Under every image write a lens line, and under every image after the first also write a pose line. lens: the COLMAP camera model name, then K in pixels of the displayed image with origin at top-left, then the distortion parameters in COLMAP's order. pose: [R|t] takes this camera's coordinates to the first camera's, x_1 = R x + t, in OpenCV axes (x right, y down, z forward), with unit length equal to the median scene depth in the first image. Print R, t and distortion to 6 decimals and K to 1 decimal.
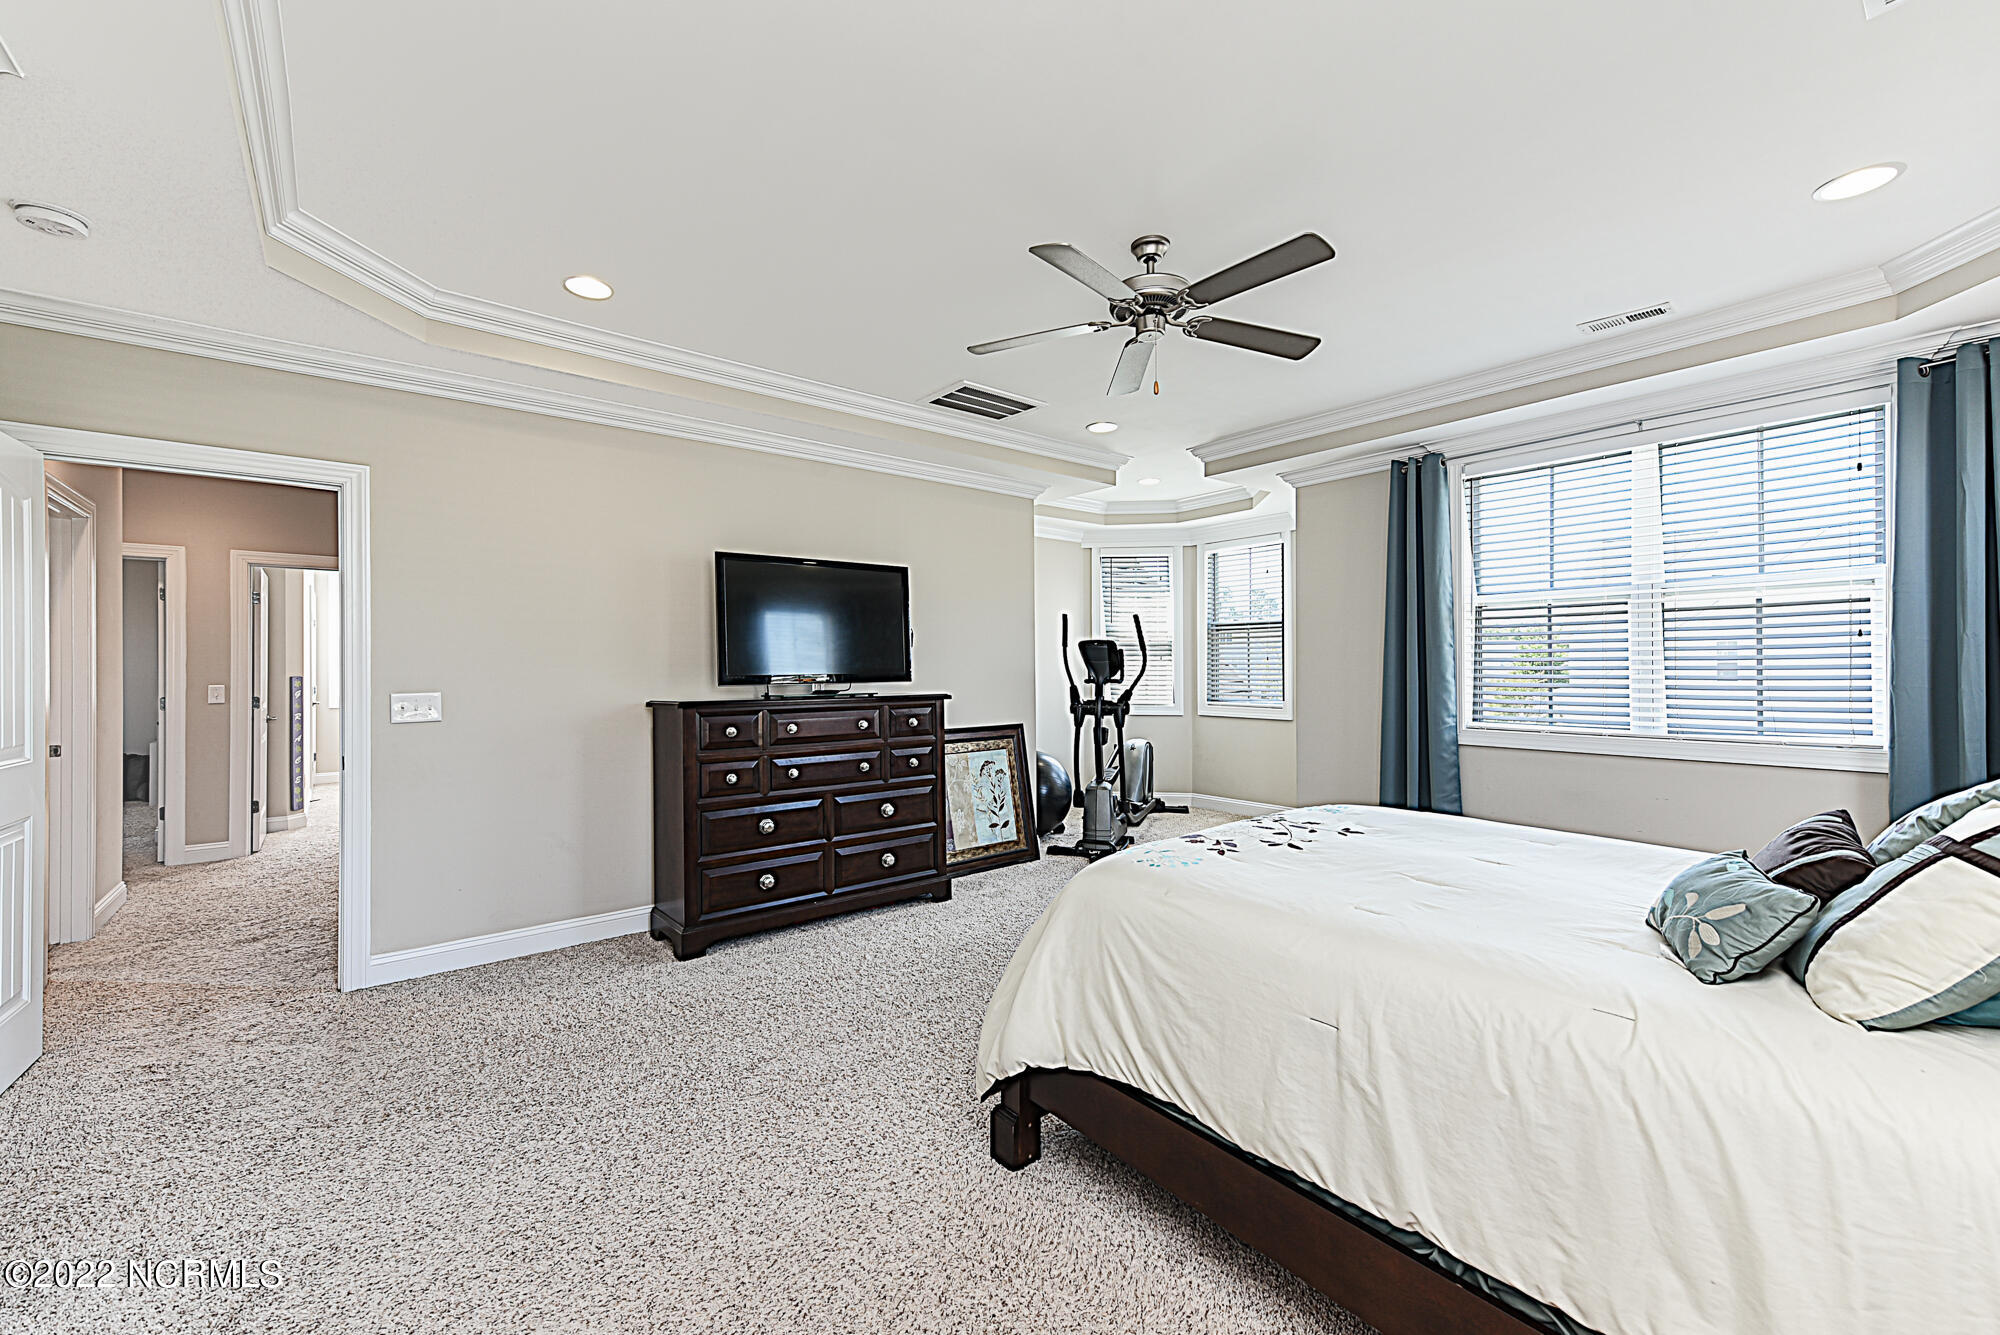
lens RADIAL K [[818.2, 0, 1000.0], [0, 818.2, 667.5], [0, 0, 1]] dist [0.000046, -0.000106]
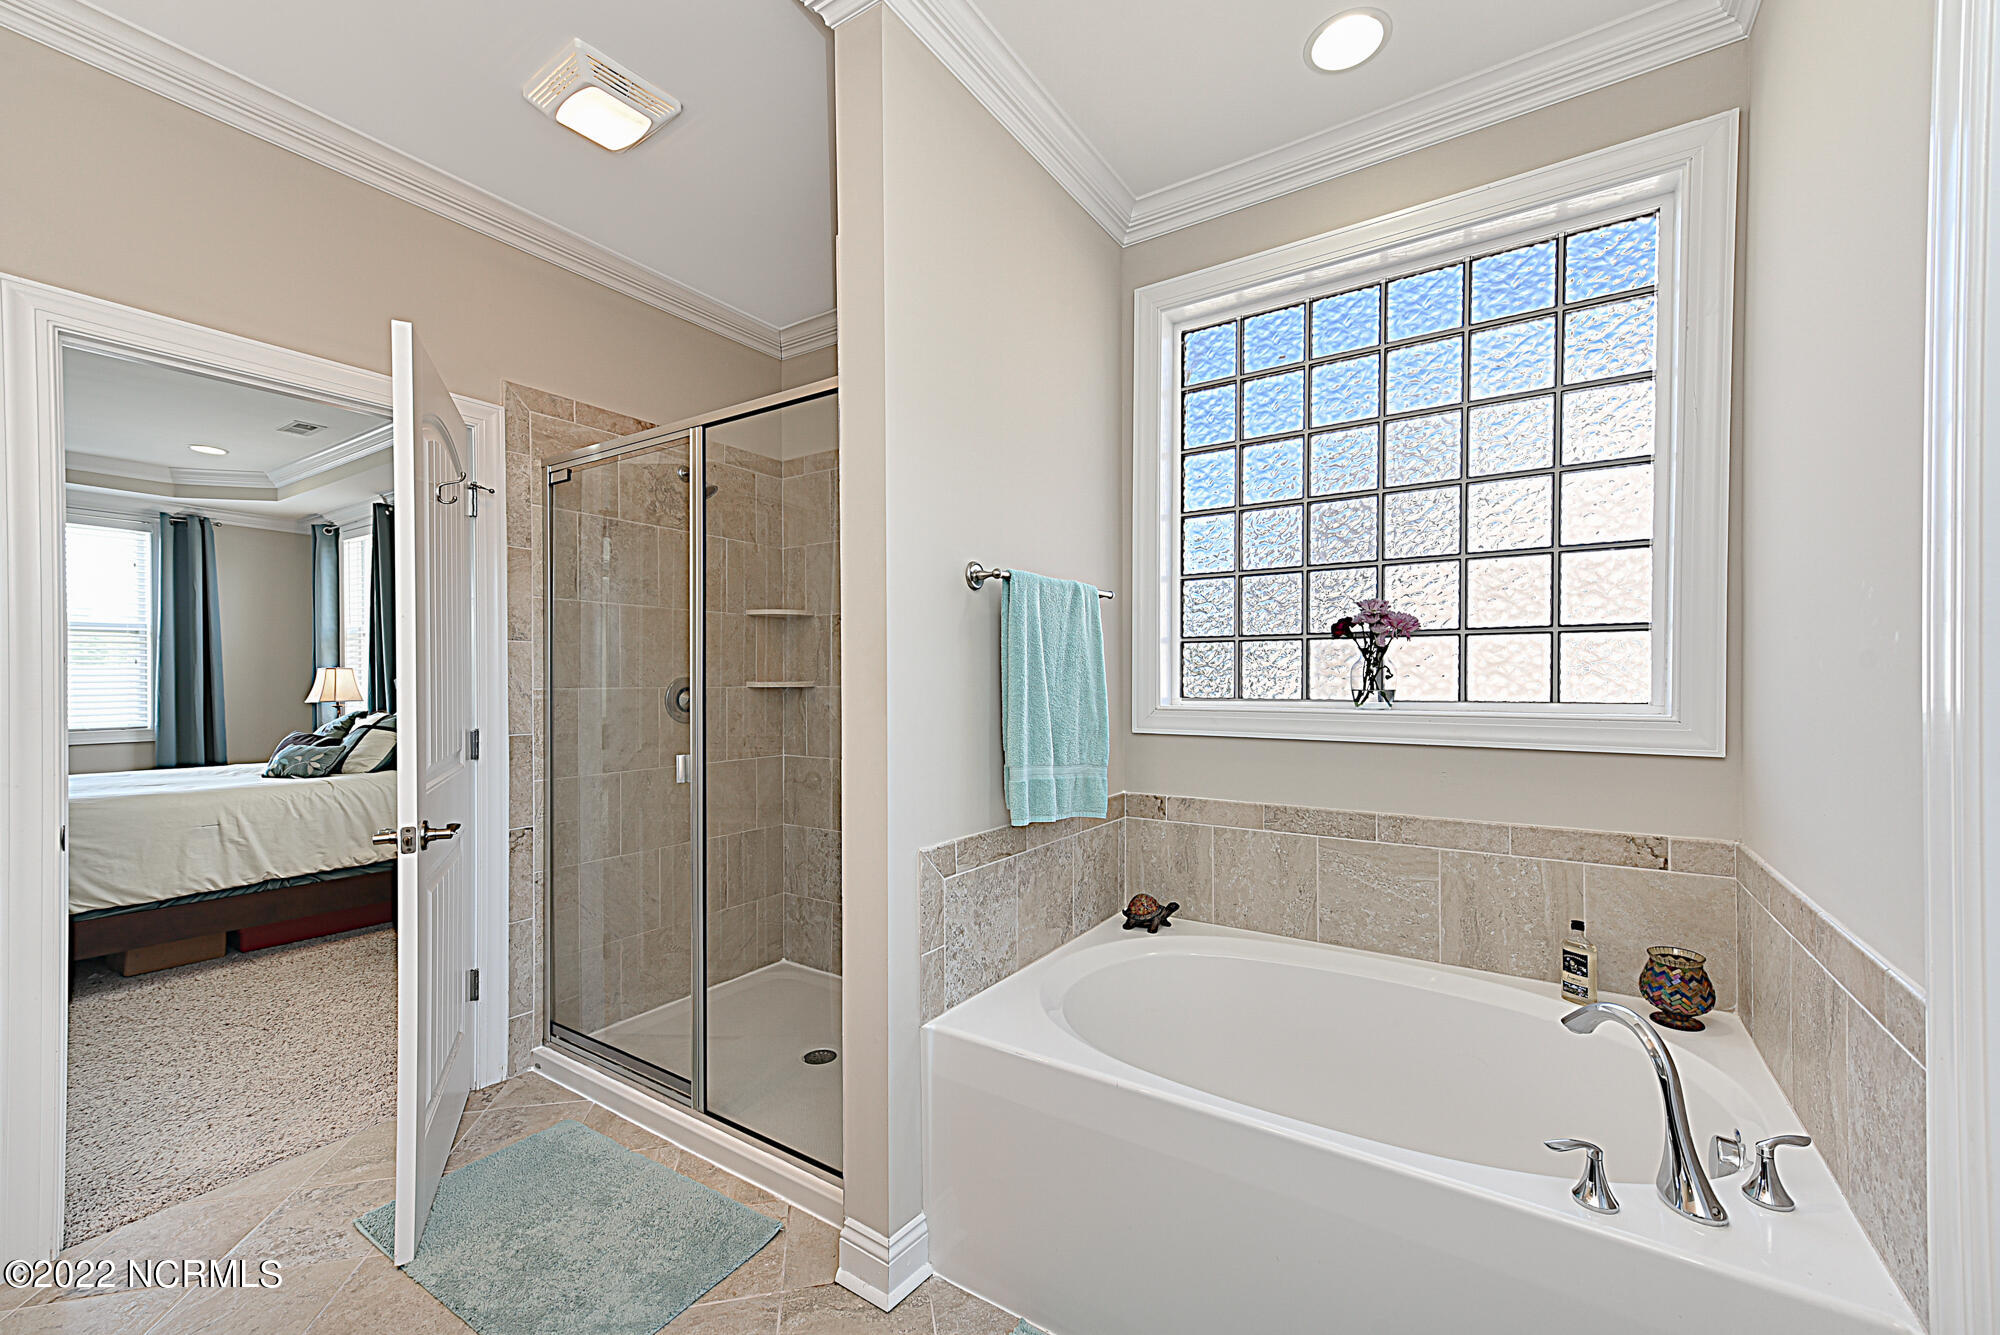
lens RADIAL K [[818.2, 0, 1000.0], [0, 818.2, 667.5], [0, 0, 1]] dist [0.000046, -0.000106]
pose [[-0.314044, 0.023774, 0.949111, -2.810376], [0.004177, 0.999711, -0.023660, 0.040885], [-0.949399, -0.003466, -0.314053, -0.475378]]
